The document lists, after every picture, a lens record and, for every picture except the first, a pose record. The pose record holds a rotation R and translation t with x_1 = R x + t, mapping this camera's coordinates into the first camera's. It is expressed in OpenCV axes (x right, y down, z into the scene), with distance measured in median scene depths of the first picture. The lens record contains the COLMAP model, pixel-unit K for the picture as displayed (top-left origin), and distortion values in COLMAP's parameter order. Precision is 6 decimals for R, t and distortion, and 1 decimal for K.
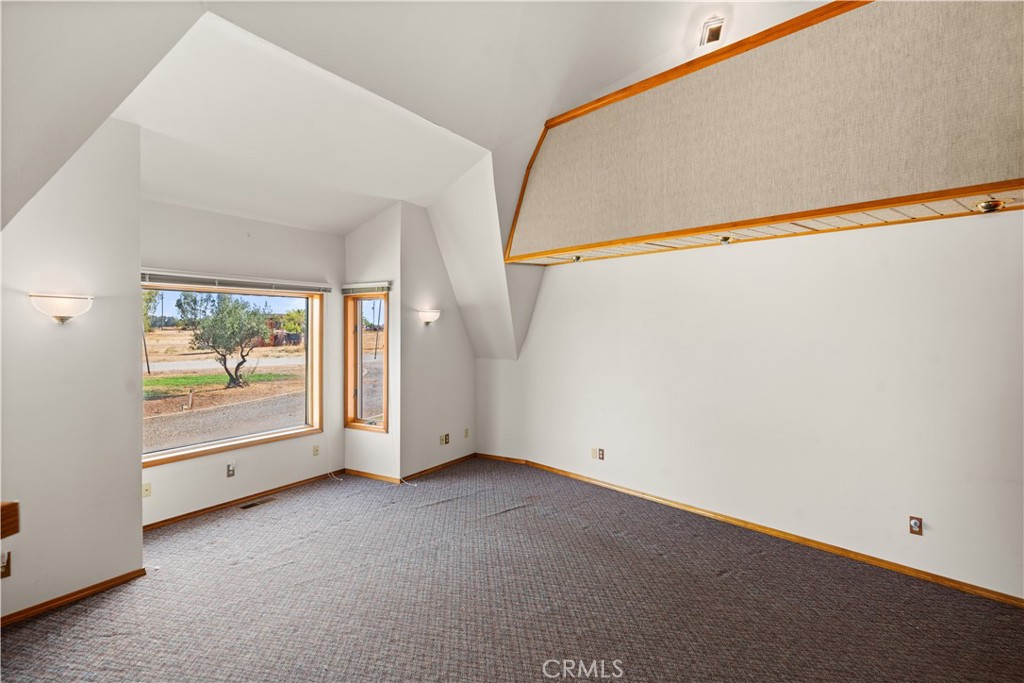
lens RADIAL K [[538.9, 0, 512.0], [0, 538.9, 341.5], [0, 0, 1]] dist [-0.000082, -0.000321]
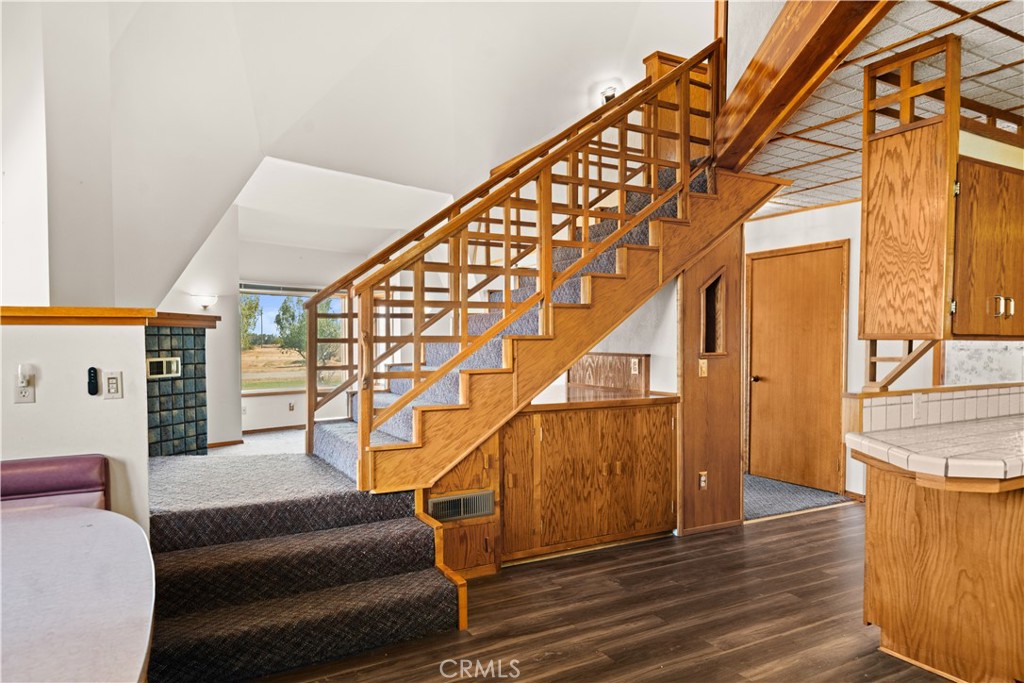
lens RADIAL K [[644.9, 0, 514.2], [0, 644.9, 366.5], [0, 0, 1]] dist [0.005500, 0.000544]
pose [[0.979256, -0.002814, -0.202607, 0.477925], [0.004804, 0.999945, 0.009332, 0.099565], [0.202569, -0.010111, 0.979216, -0.687307]]
